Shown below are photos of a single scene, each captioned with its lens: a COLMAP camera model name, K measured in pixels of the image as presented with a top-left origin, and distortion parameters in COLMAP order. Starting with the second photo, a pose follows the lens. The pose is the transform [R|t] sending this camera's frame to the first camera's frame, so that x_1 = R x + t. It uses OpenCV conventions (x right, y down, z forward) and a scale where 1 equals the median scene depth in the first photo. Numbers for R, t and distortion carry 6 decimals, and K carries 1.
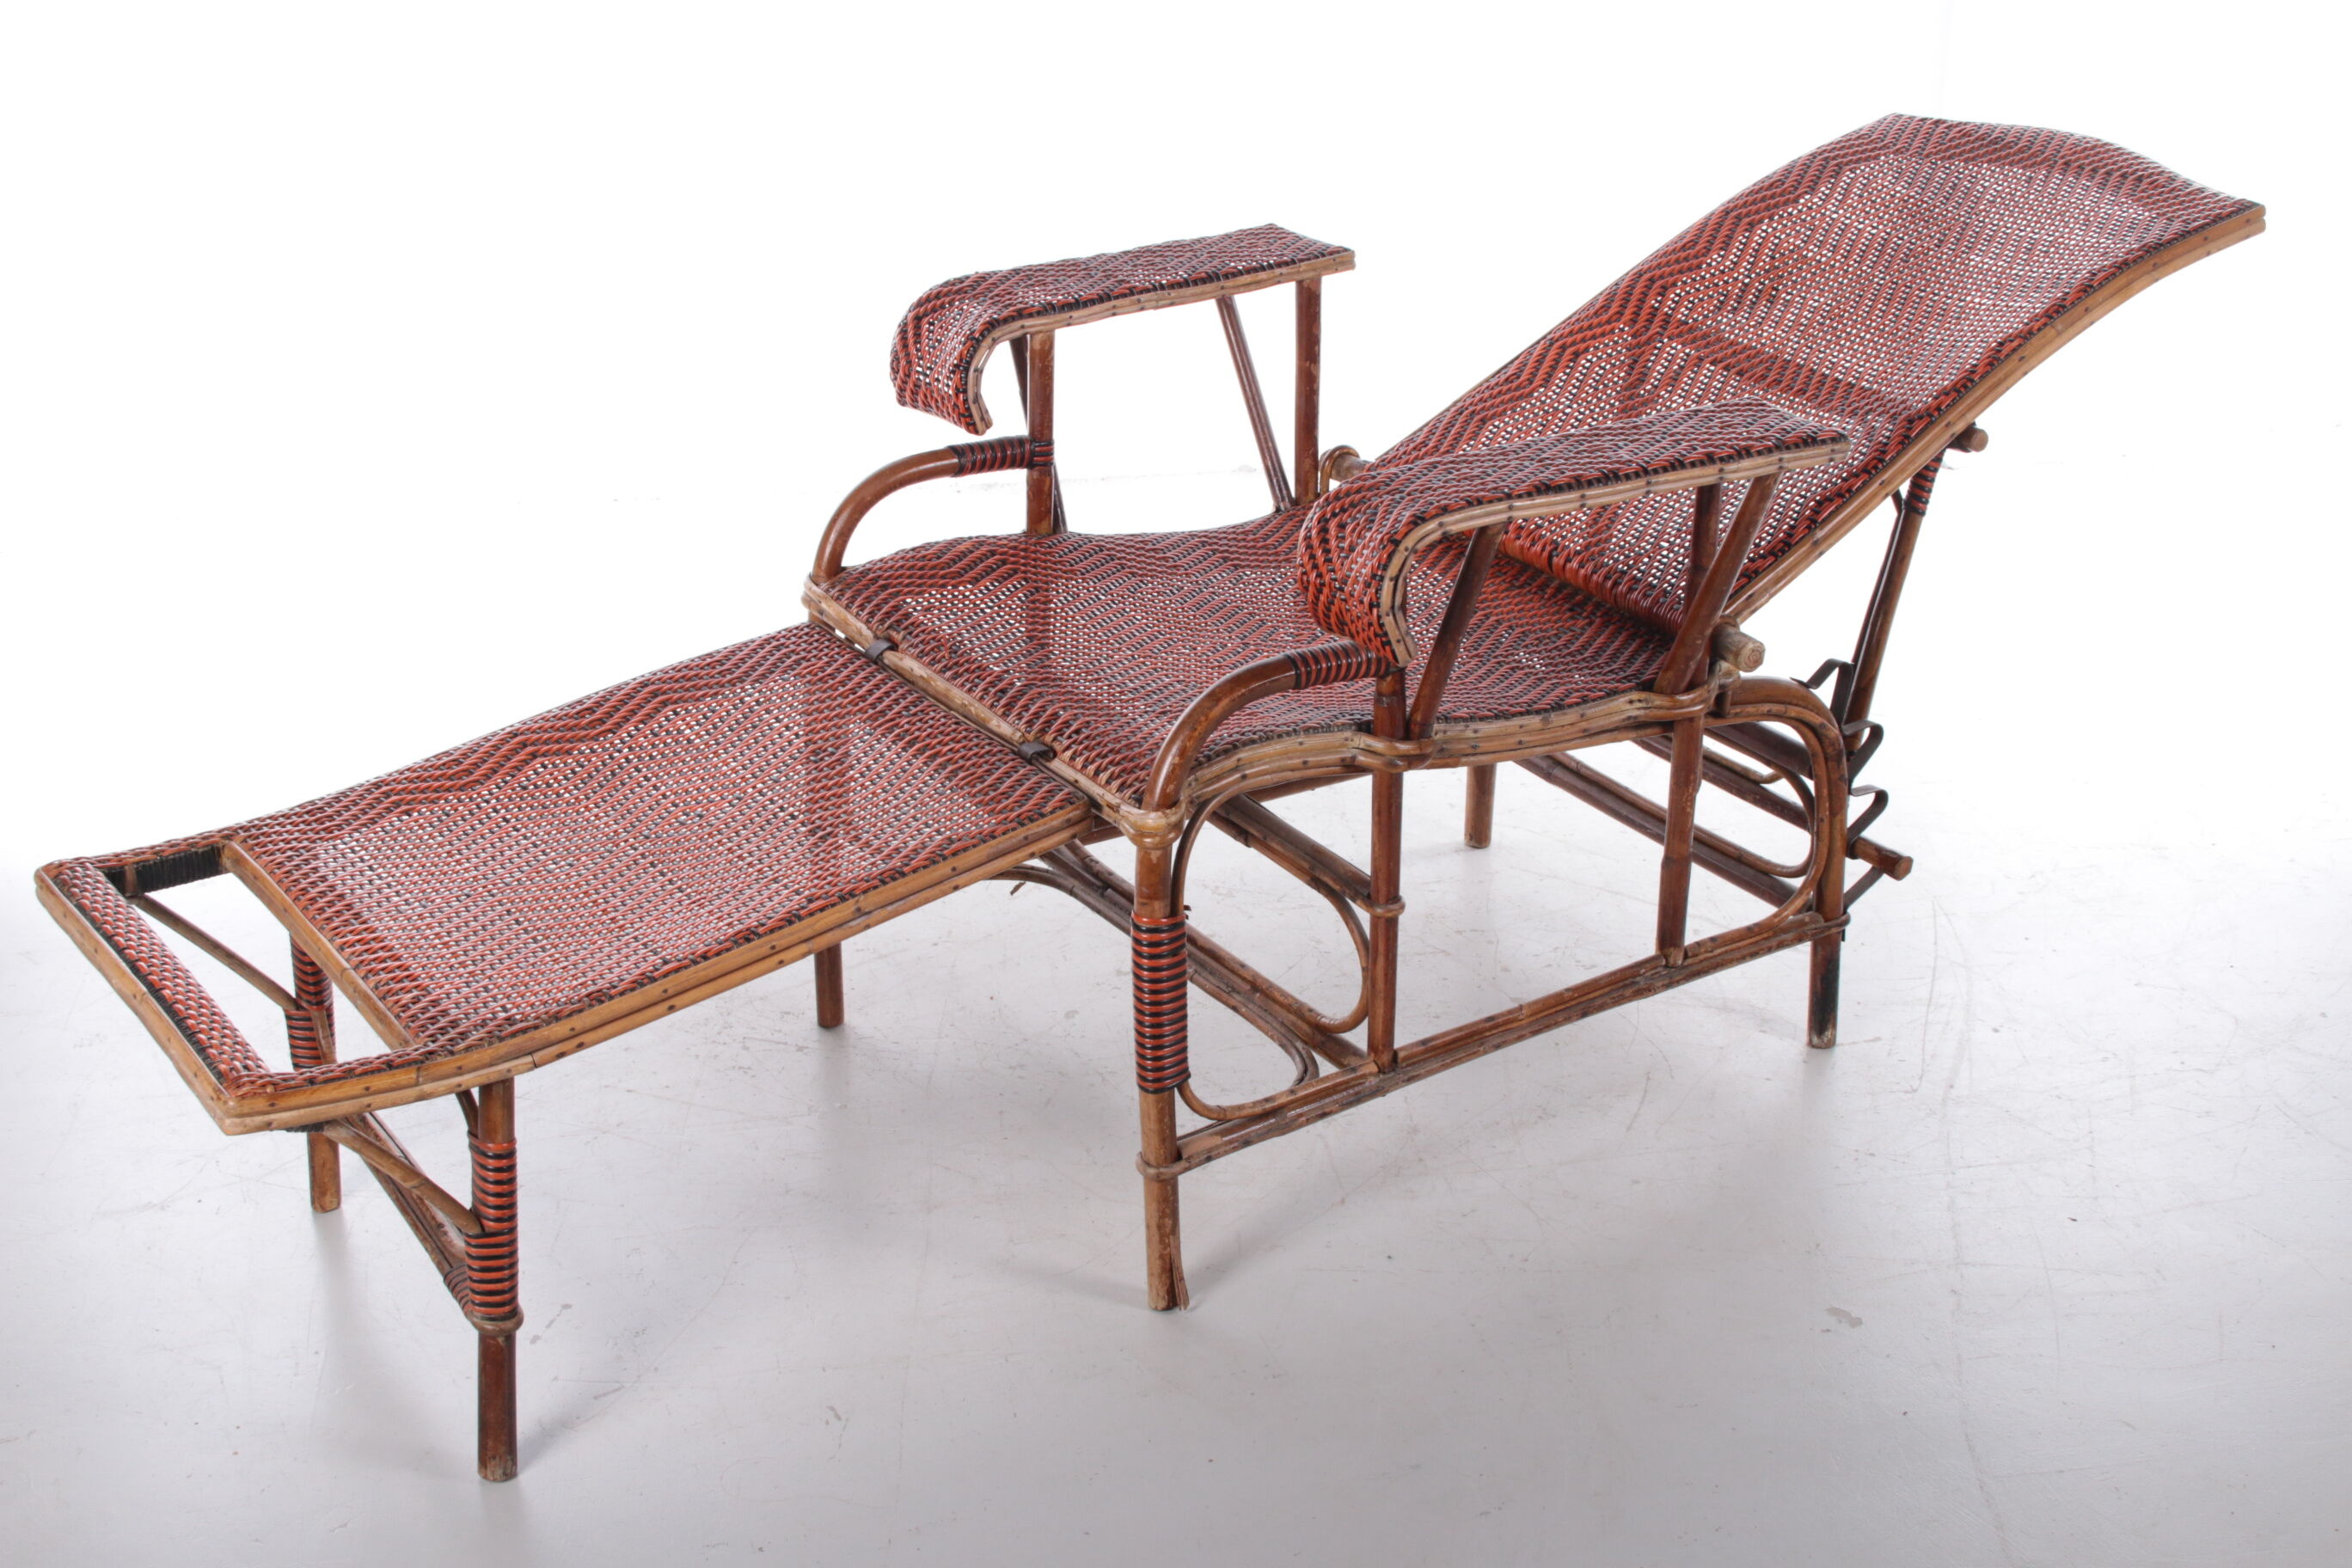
lens RADIAL K [[3379.2, 0, 1176.1], [0, 3379.2, 747.2], [0, 0, 1]] dist [-0.028537, 0.019512]
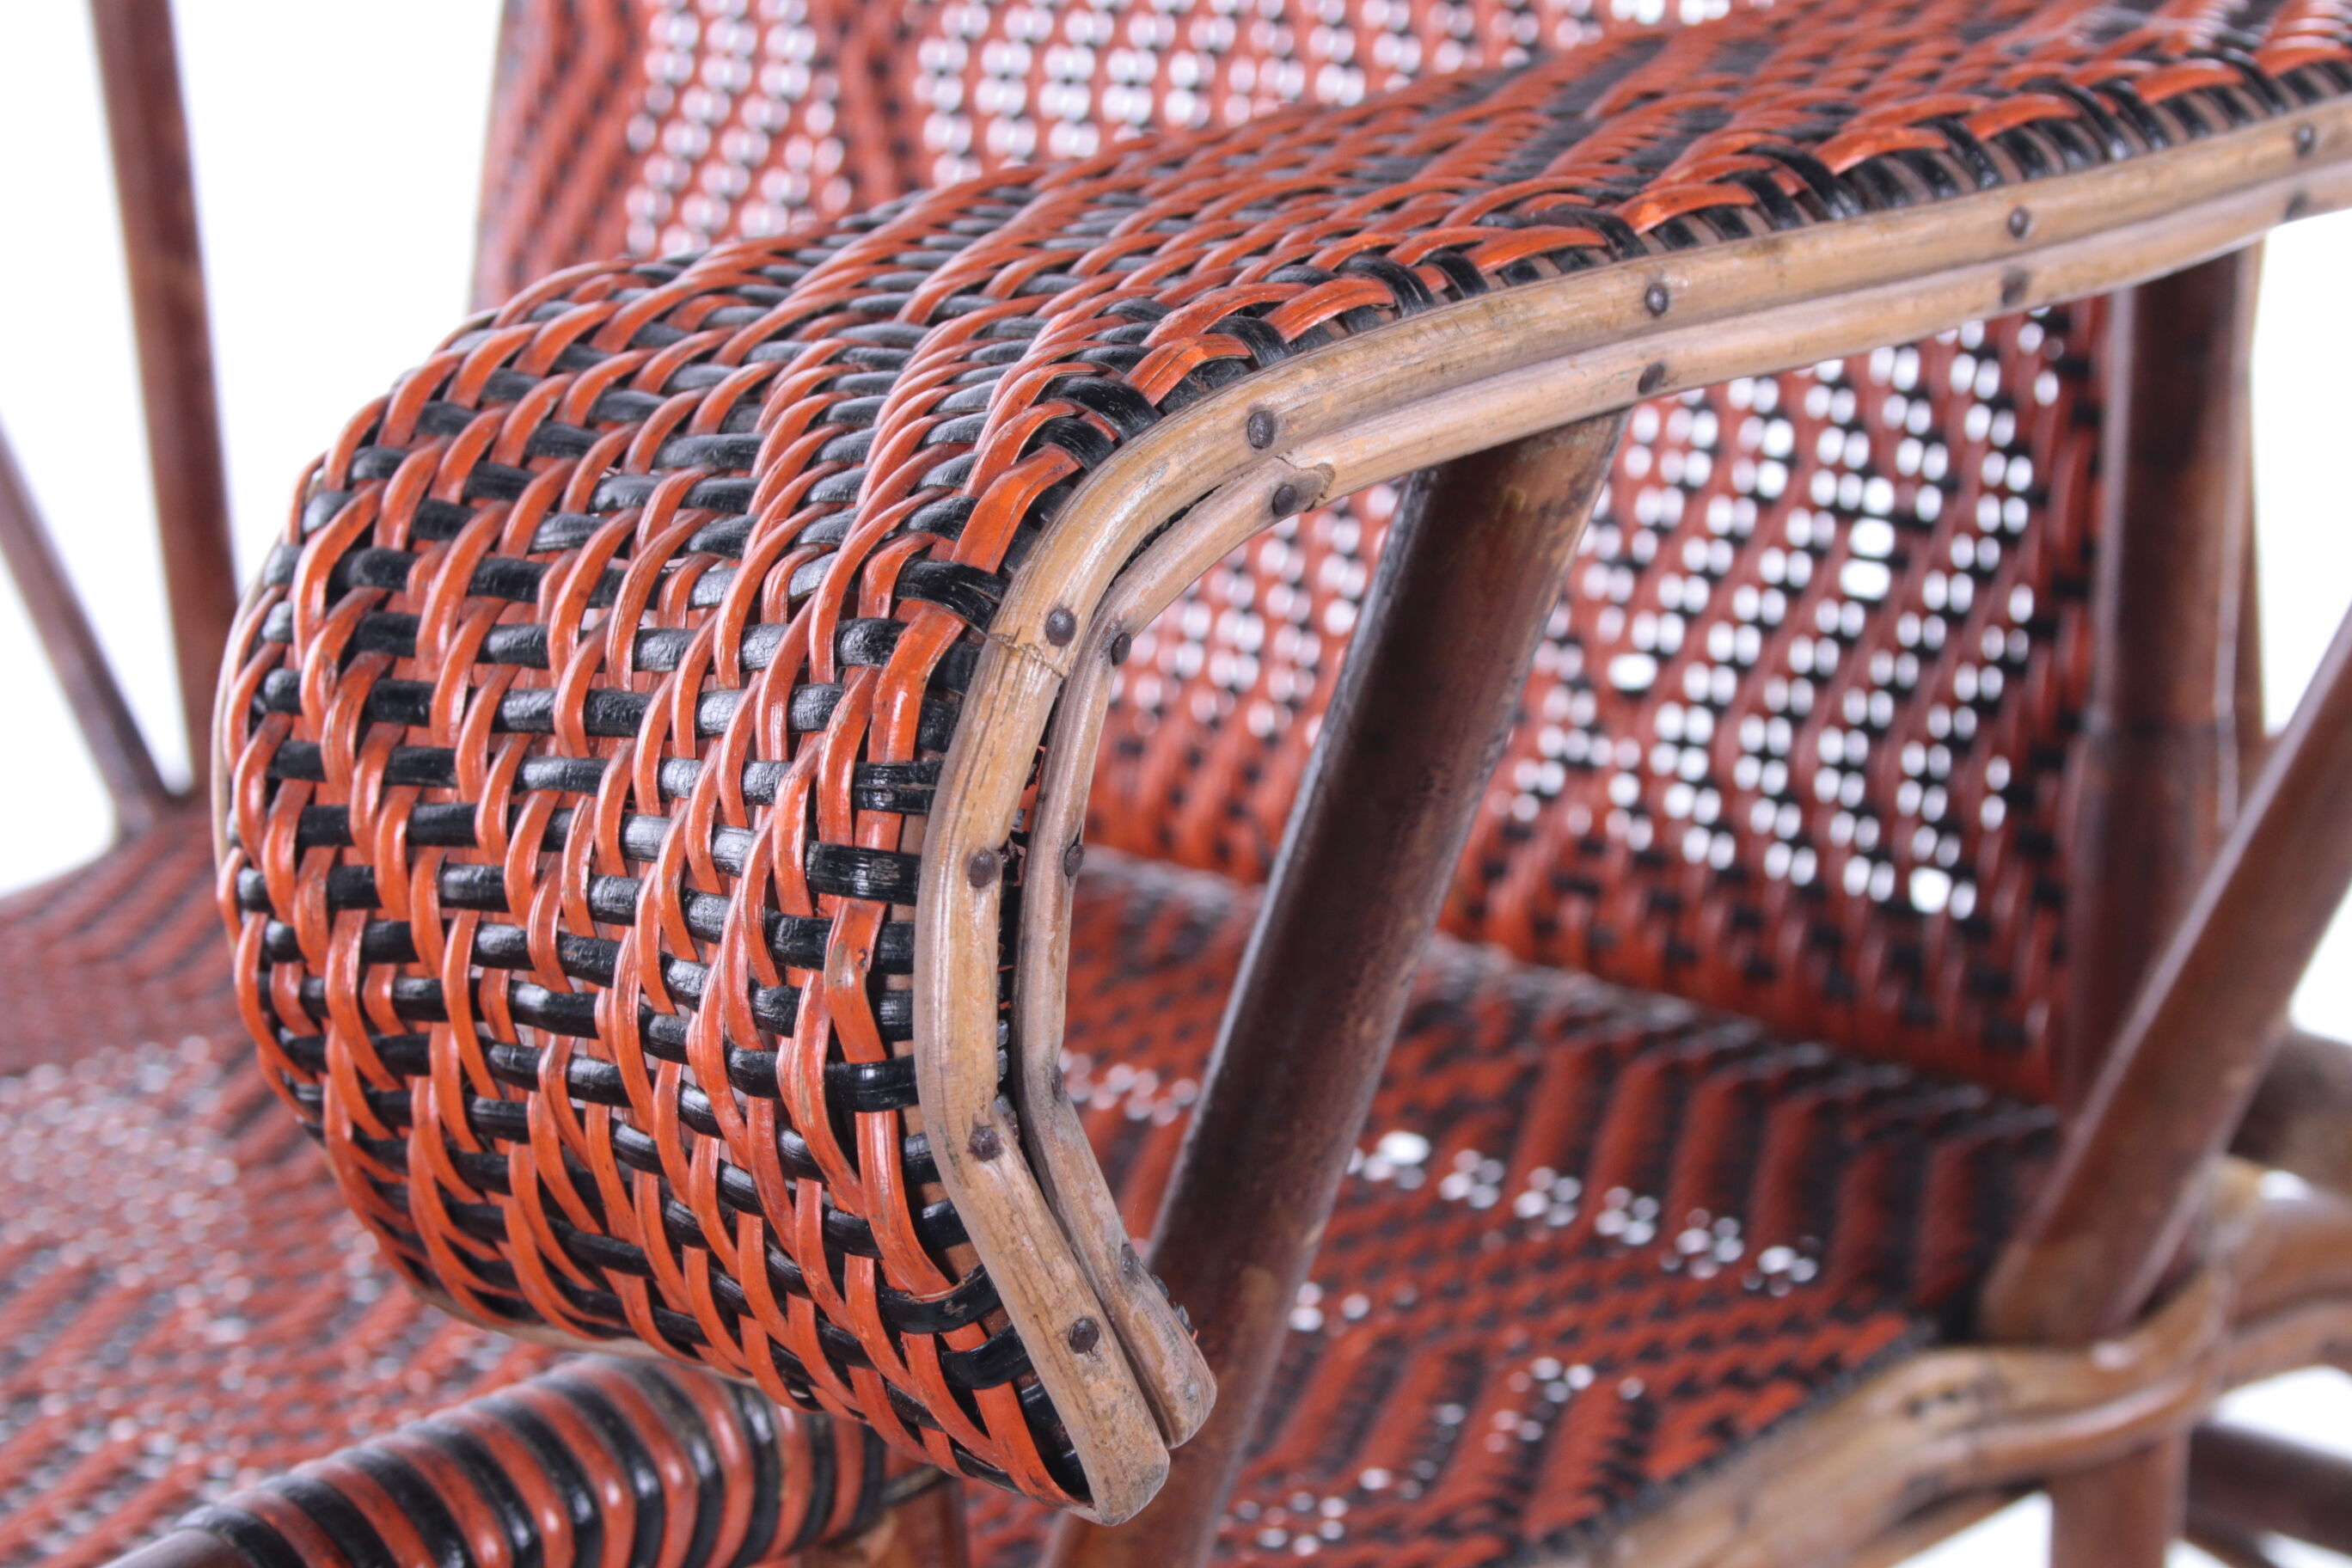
lens RADIAL K [[4633.5, 0, 1176.0], [0, 4633.5, 784.0], [0, 0, 1]] dist [0.029419, -0.073762]
pose [[0.962032, -0.122803, 0.243751, 0.025188], [0.150208, 0.983869, -0.097157, -0.030768], [-0.227888, 0.130082, 0.964959, 0.734560]]
